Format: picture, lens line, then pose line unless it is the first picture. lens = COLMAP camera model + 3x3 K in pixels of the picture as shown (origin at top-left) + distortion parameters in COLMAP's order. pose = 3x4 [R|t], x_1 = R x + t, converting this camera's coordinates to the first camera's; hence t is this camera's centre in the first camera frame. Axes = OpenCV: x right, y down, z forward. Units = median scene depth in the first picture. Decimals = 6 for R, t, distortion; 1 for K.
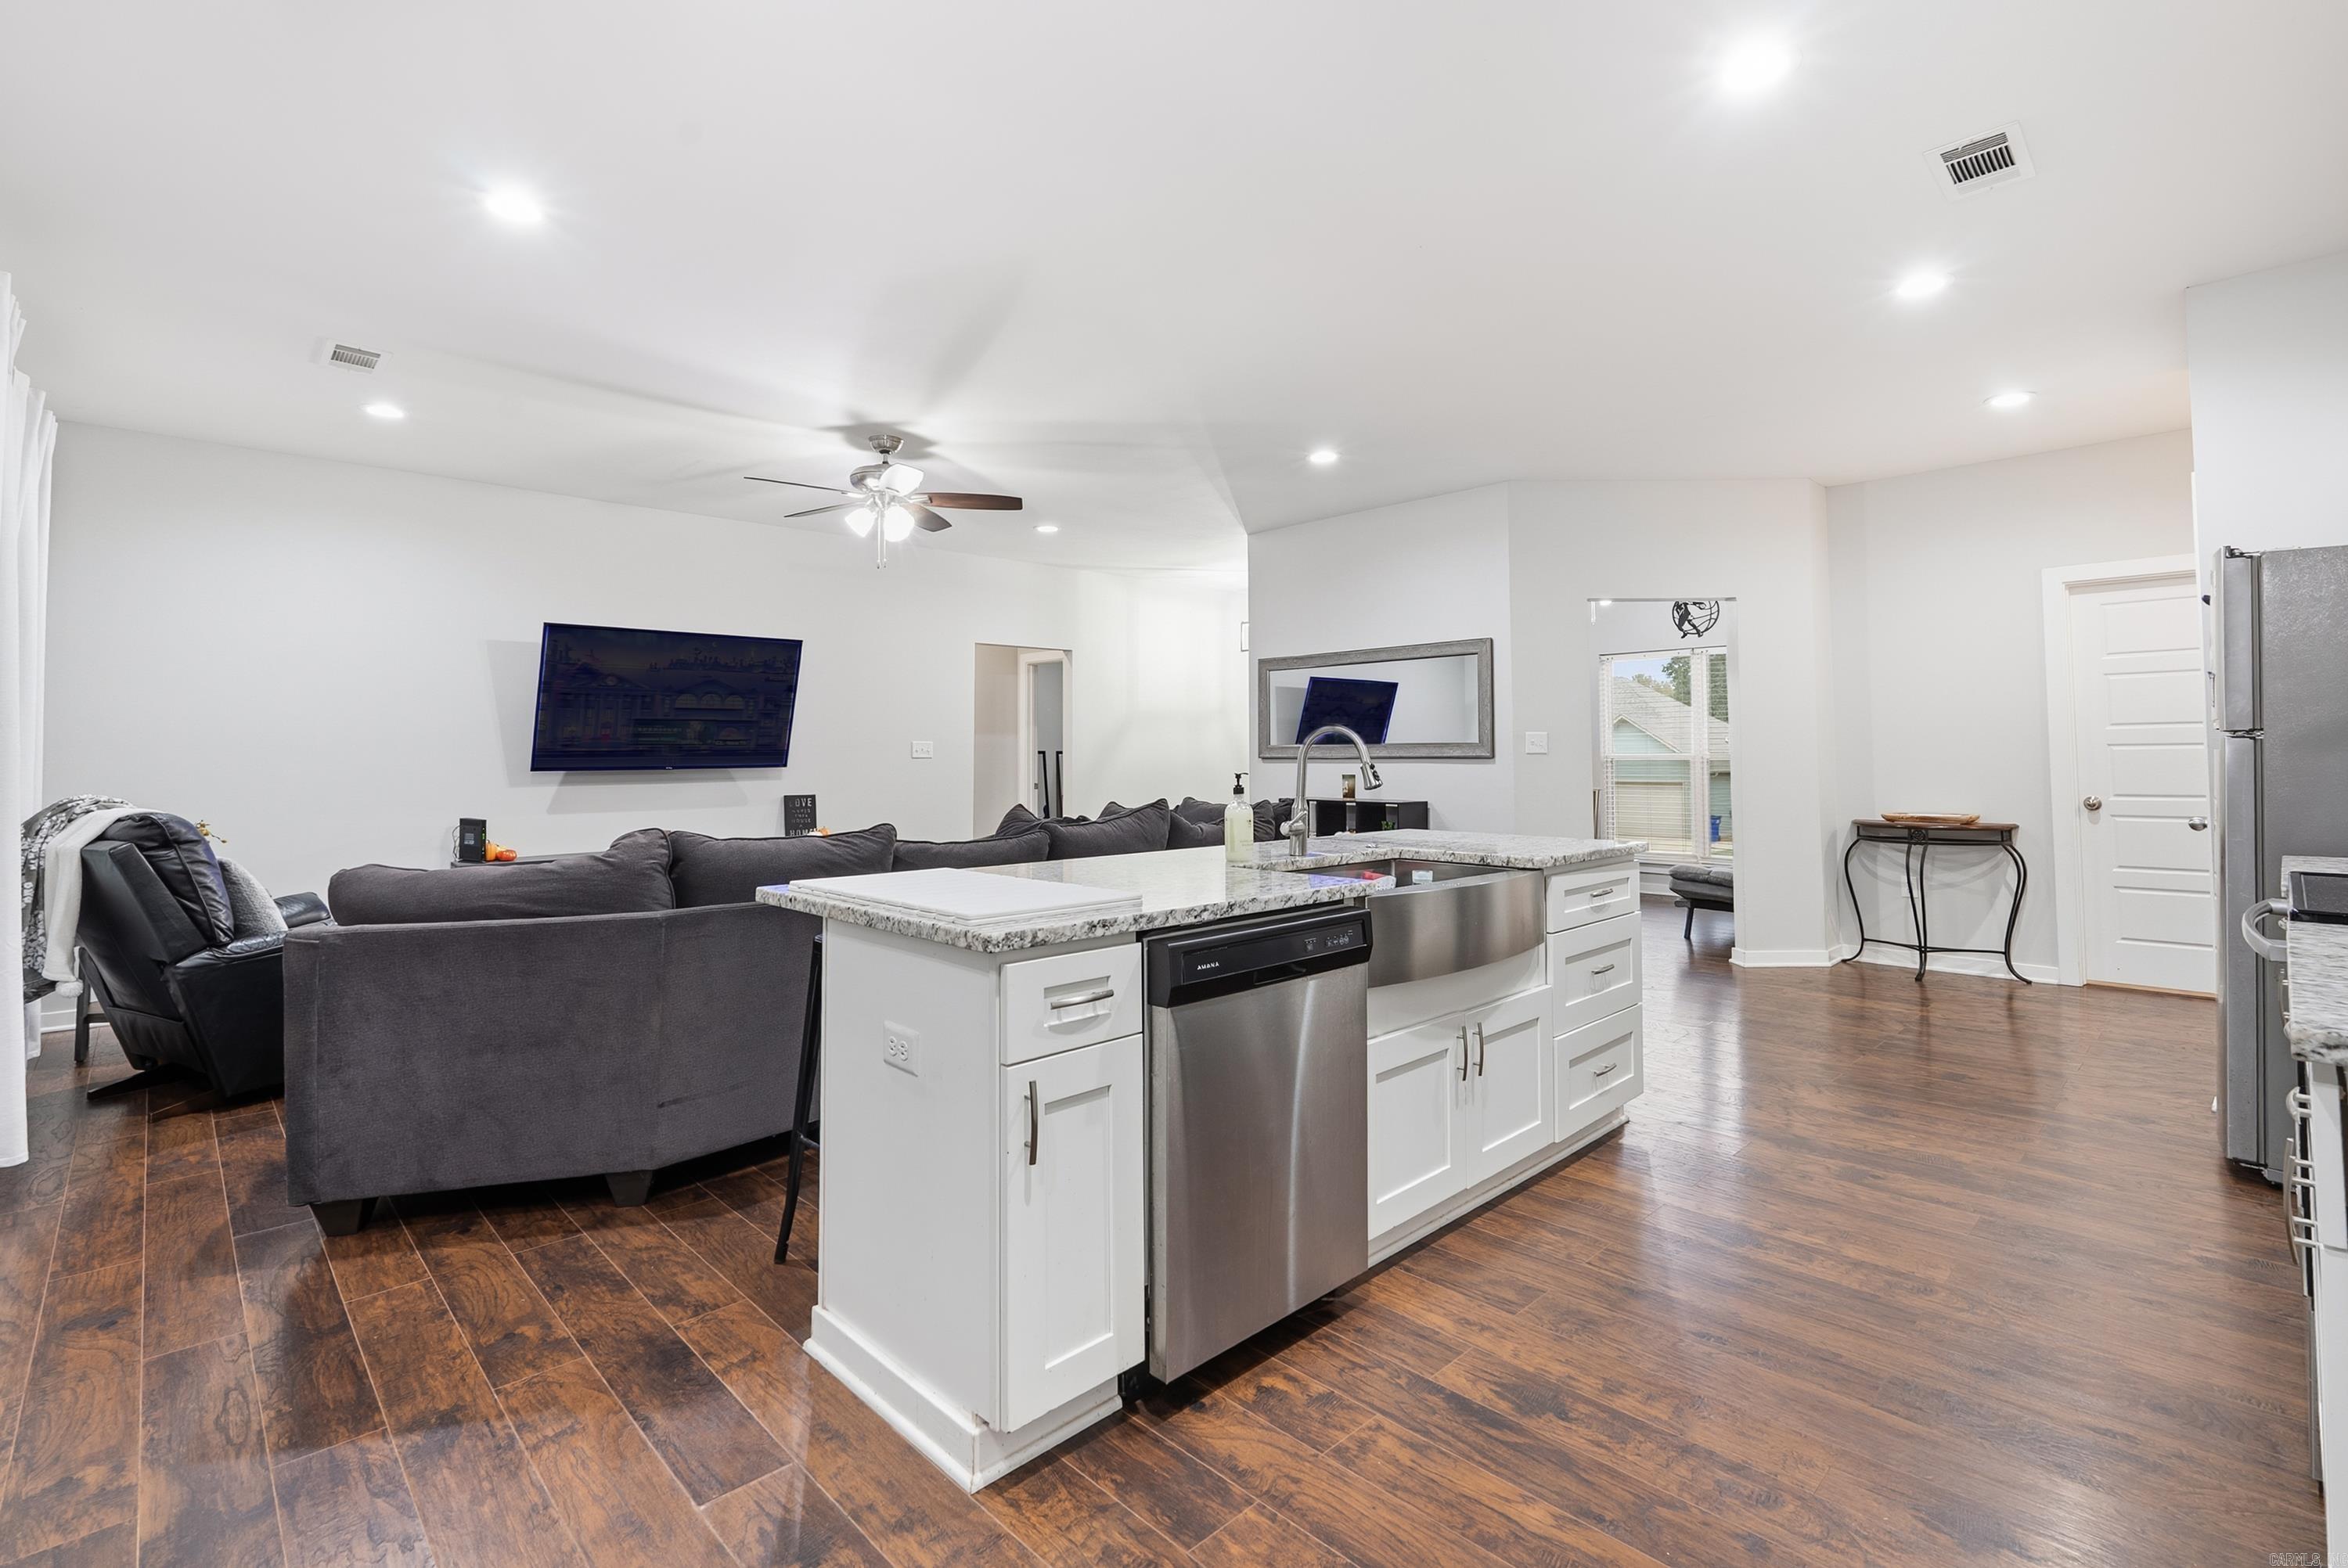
lens RADIAL K [[1069.0, 0, 1182.0], [0, 1069.0, 699.1], [0, 0, 1]] dist [-0.001909, -0.000129]
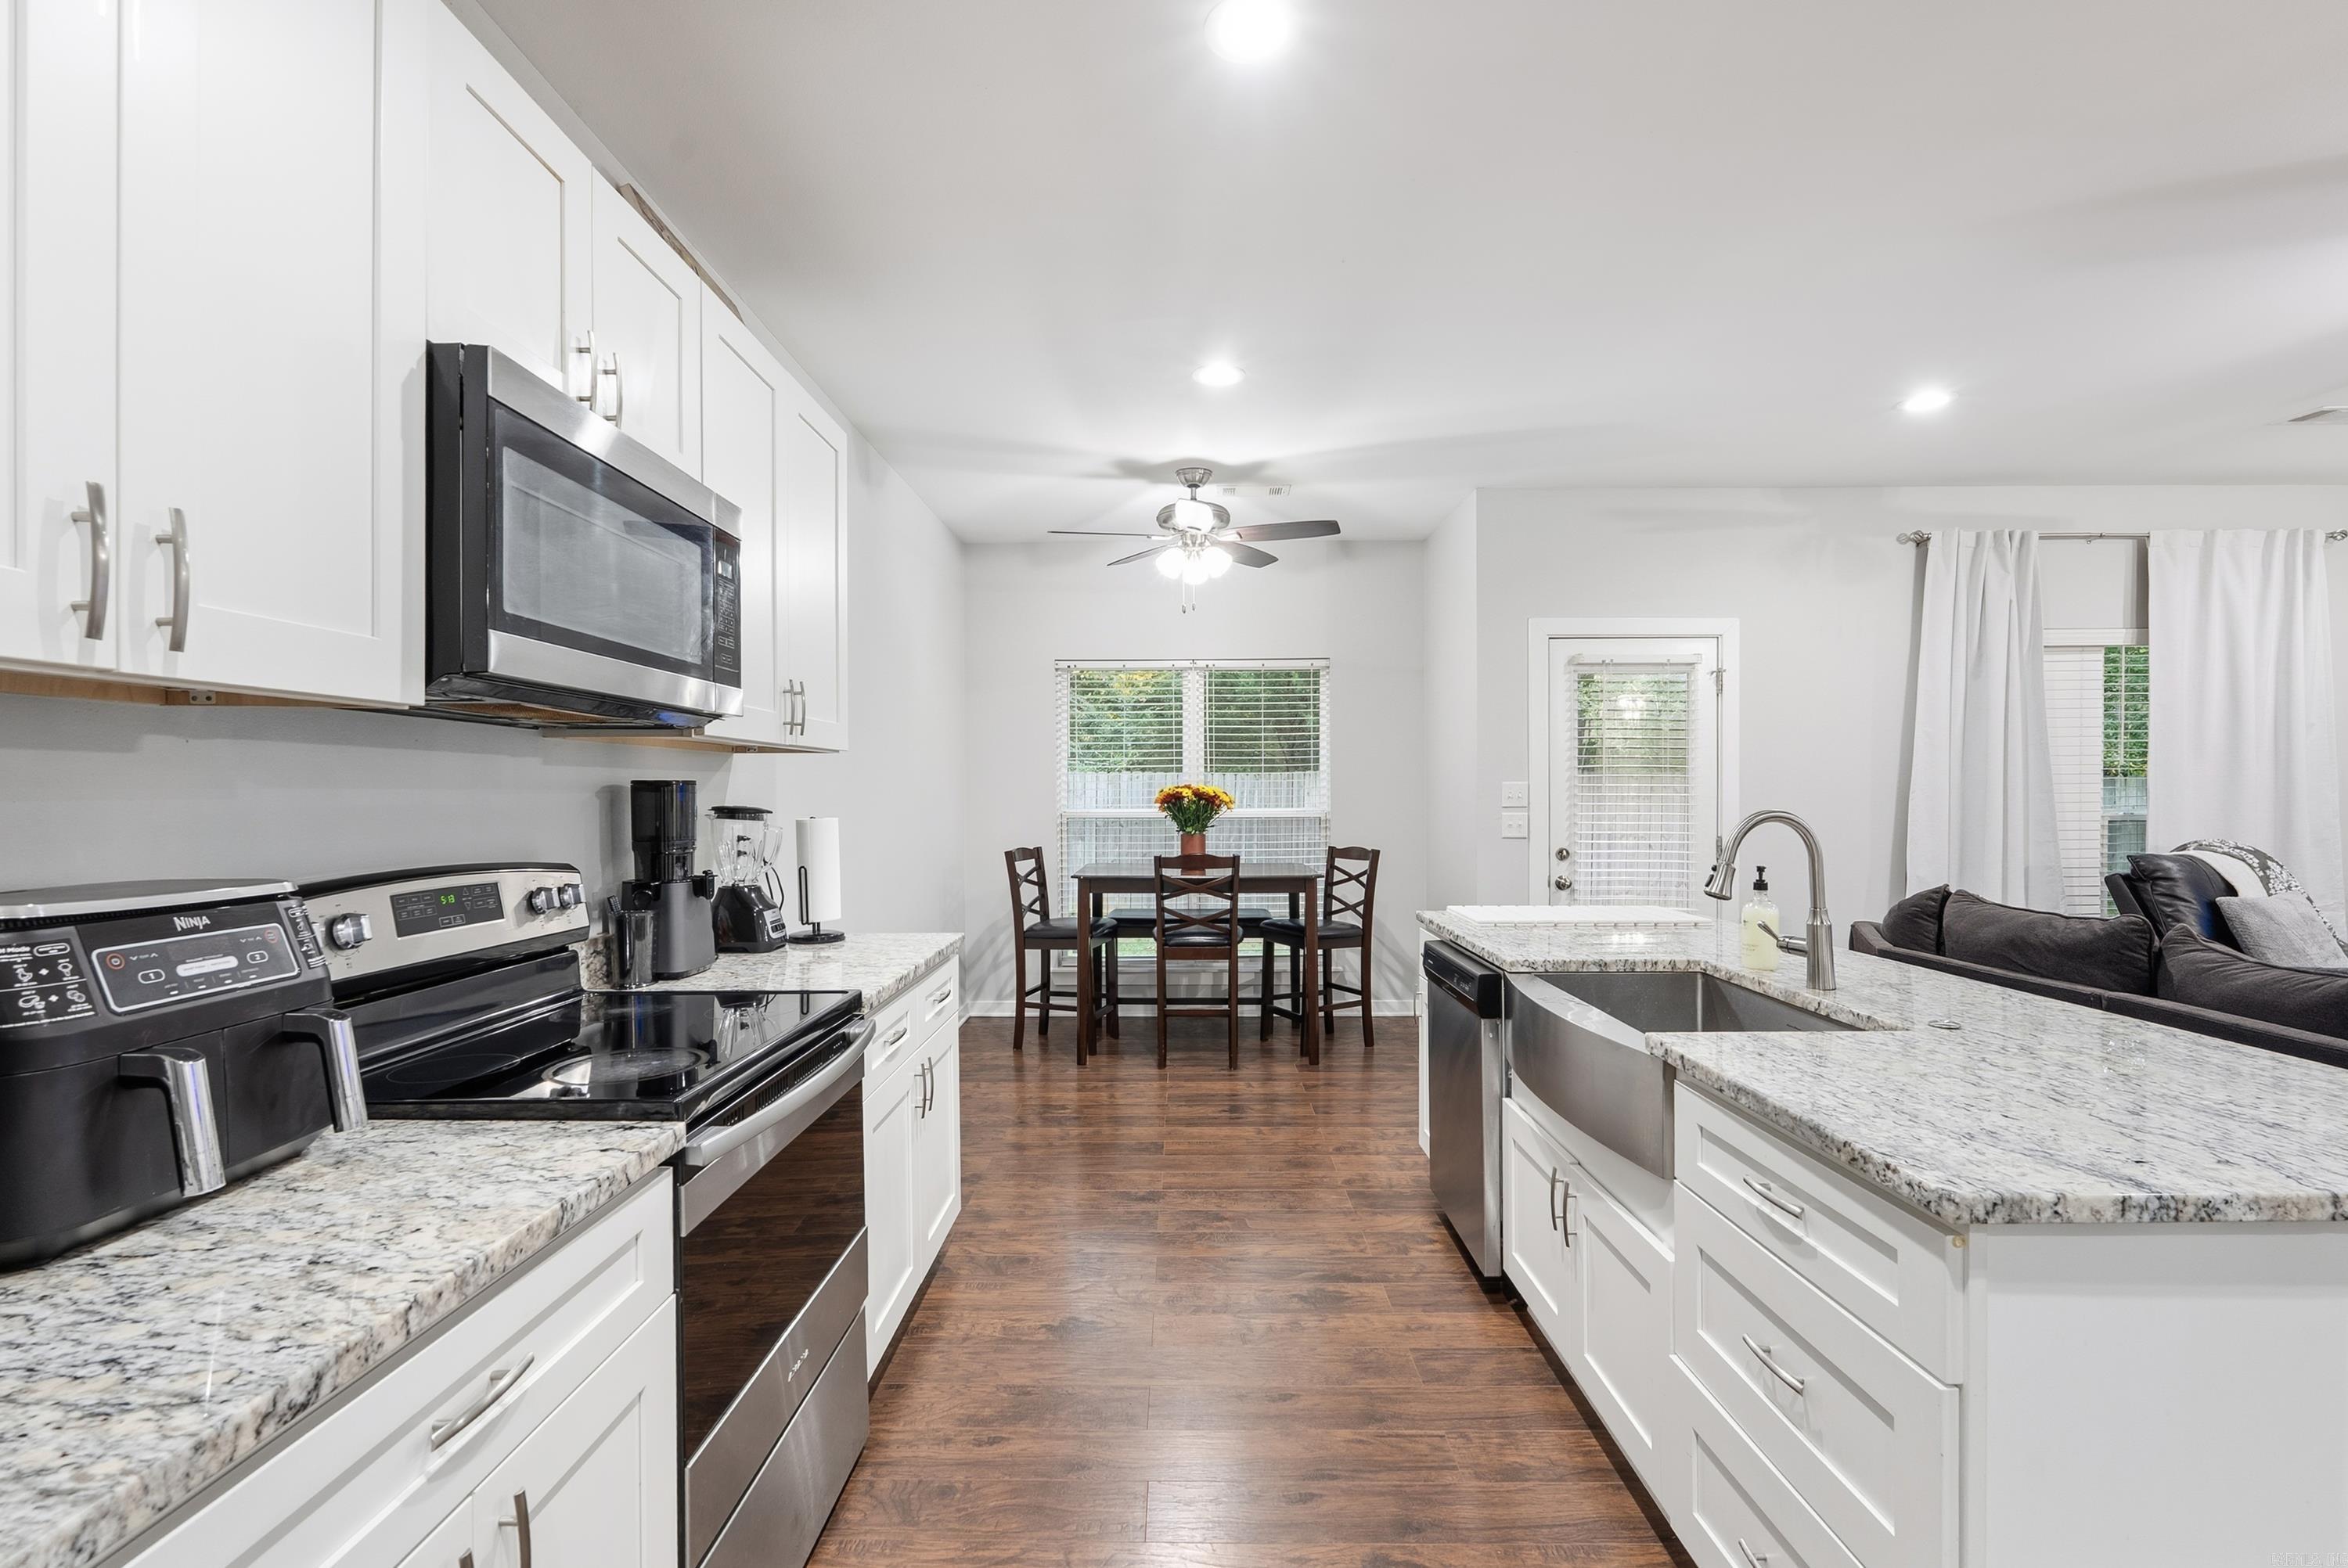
lens RADIAL K [[1034.9, 0, 1171.6], [0, 1034.9, 789.8], [0, 0, 1]] dist [-0.010018, -0.000207]
pose [[-0.705051, 0.007475, -0.709117, 0.512442], [0.047454, 0.998201, -0.036659, 0.008722], [0.707567, -0.059497, -0.704137, 0.665323]]
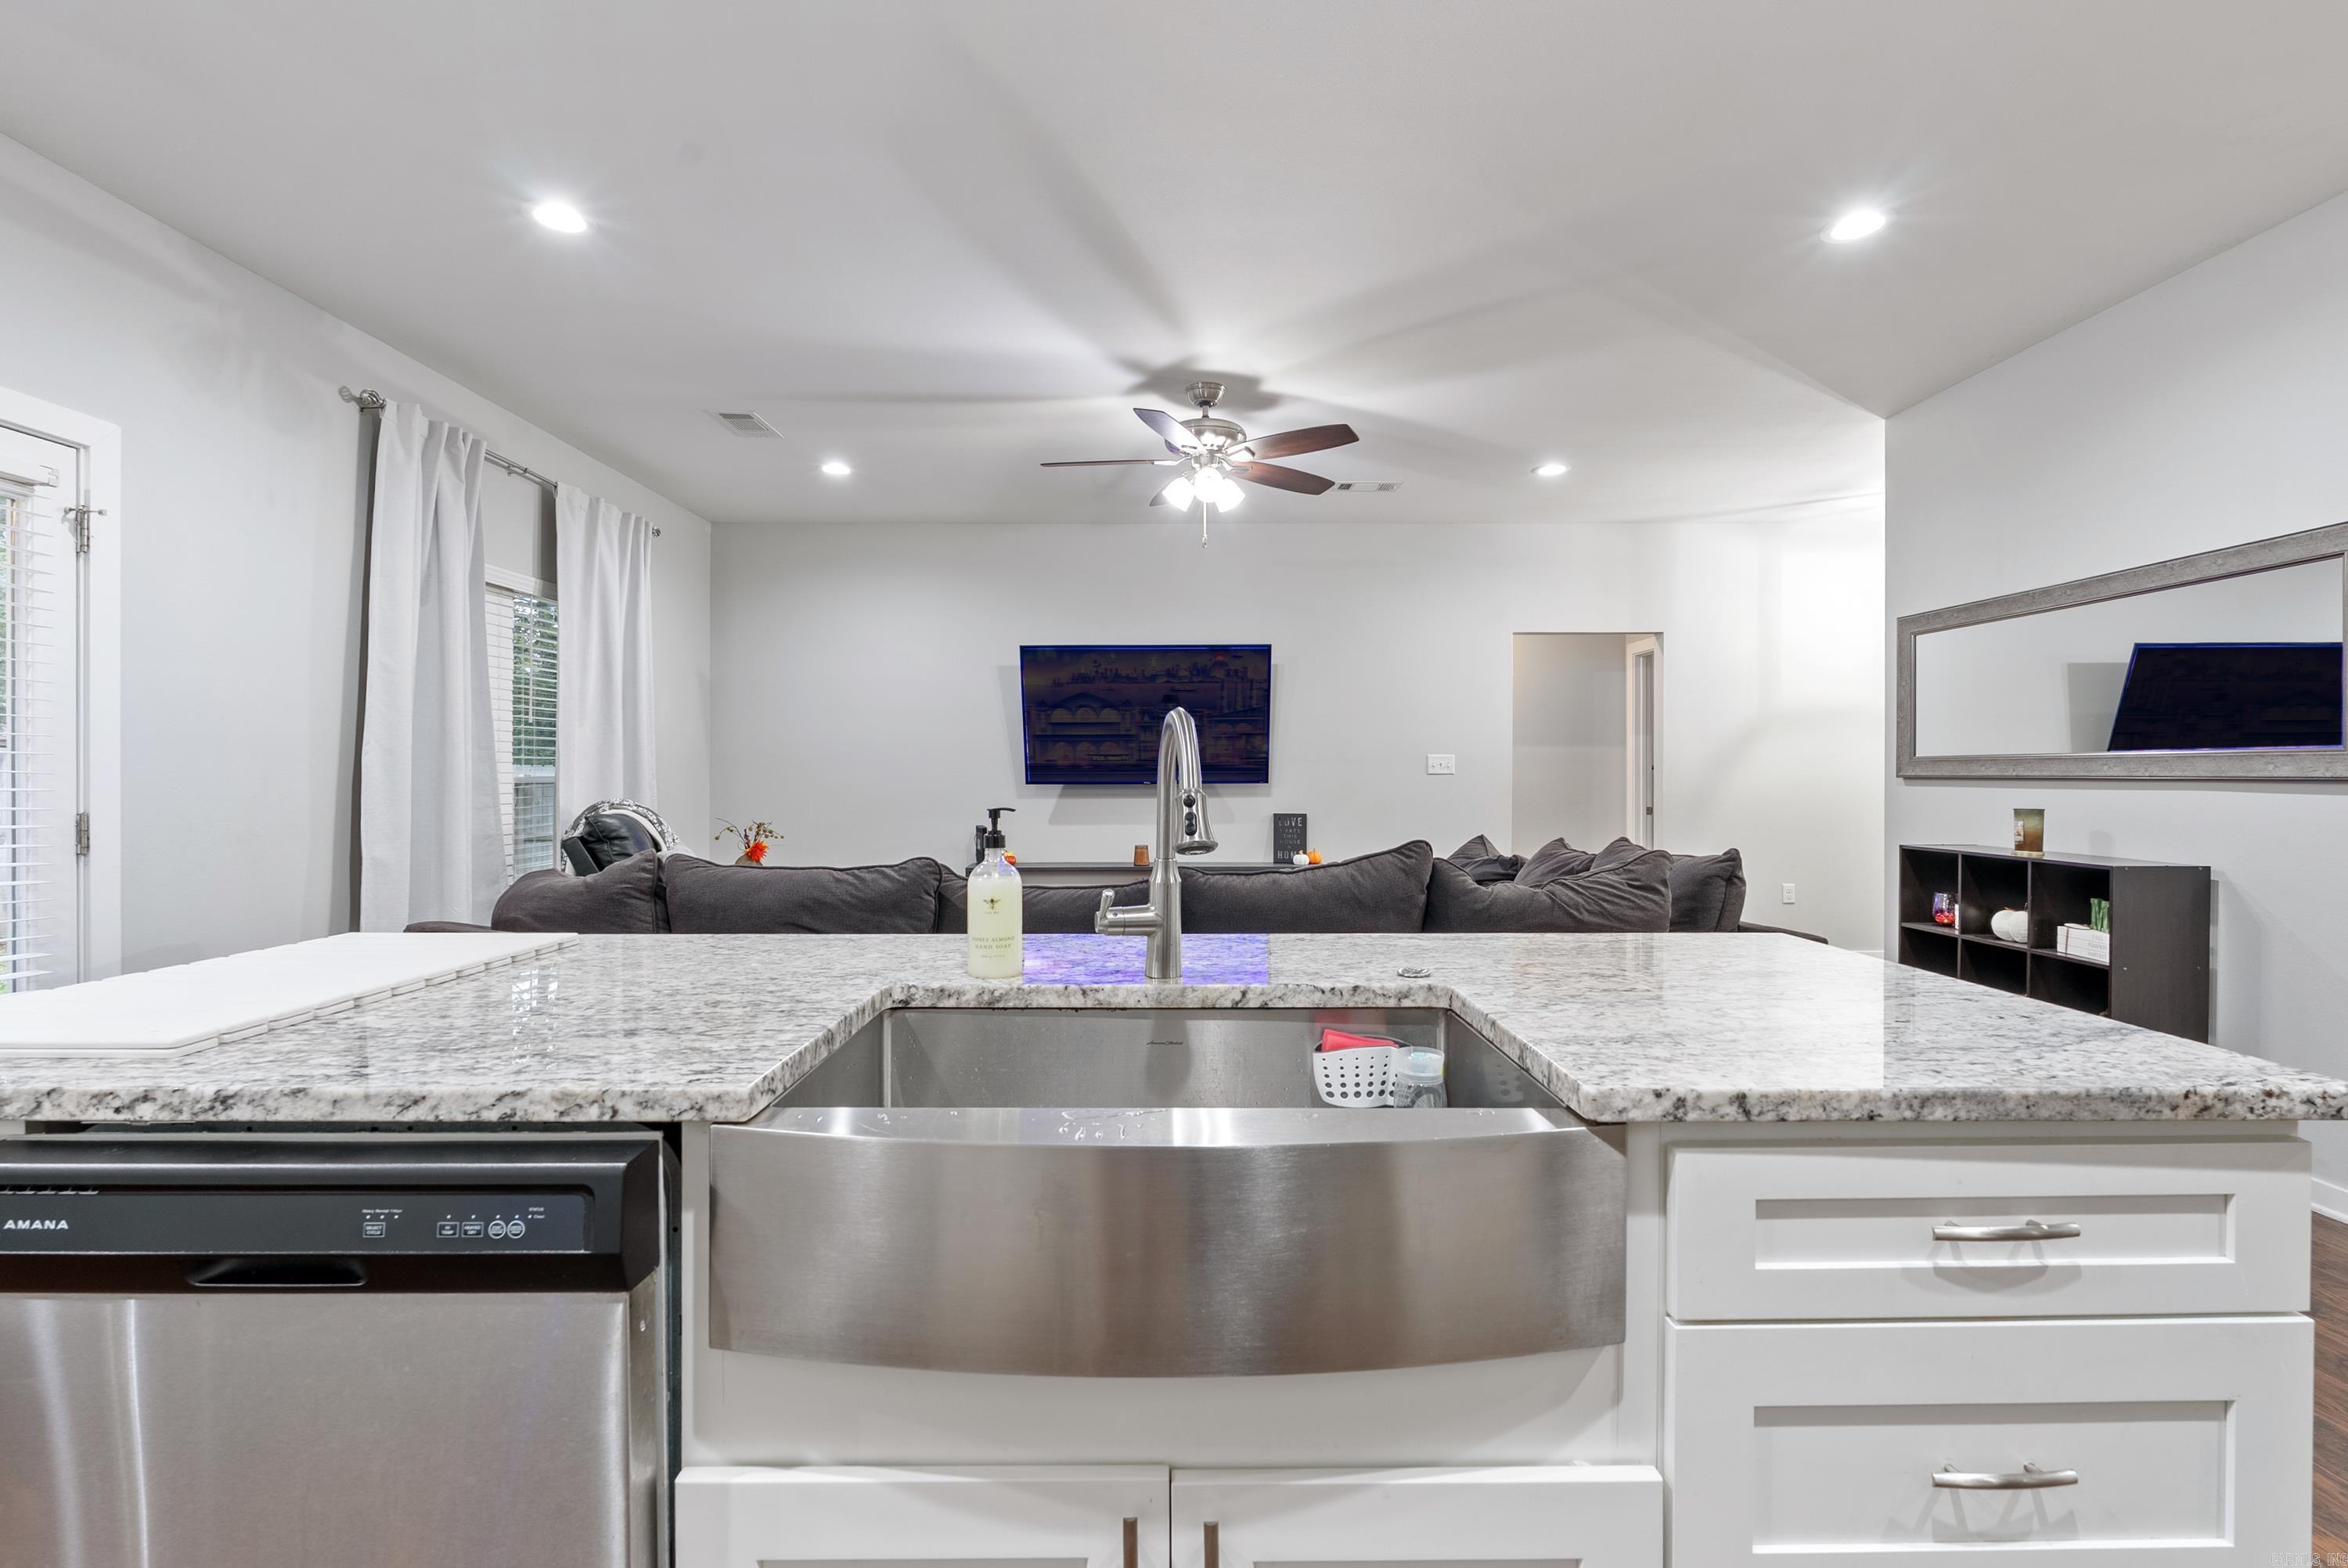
lens RADIAL K [[1034.9, 0, 1171.6], [0, 1034.9, 789.8], [0, 0, 1]] dist [-0.010018, -0.000207]
pose [[0.717643, 0.015511, -0.696239, 0.251154], [0.034171, 0.997763, 0.057449, 0.018015], [0.695573, -0.065019, 0.715508, 0.374827]]
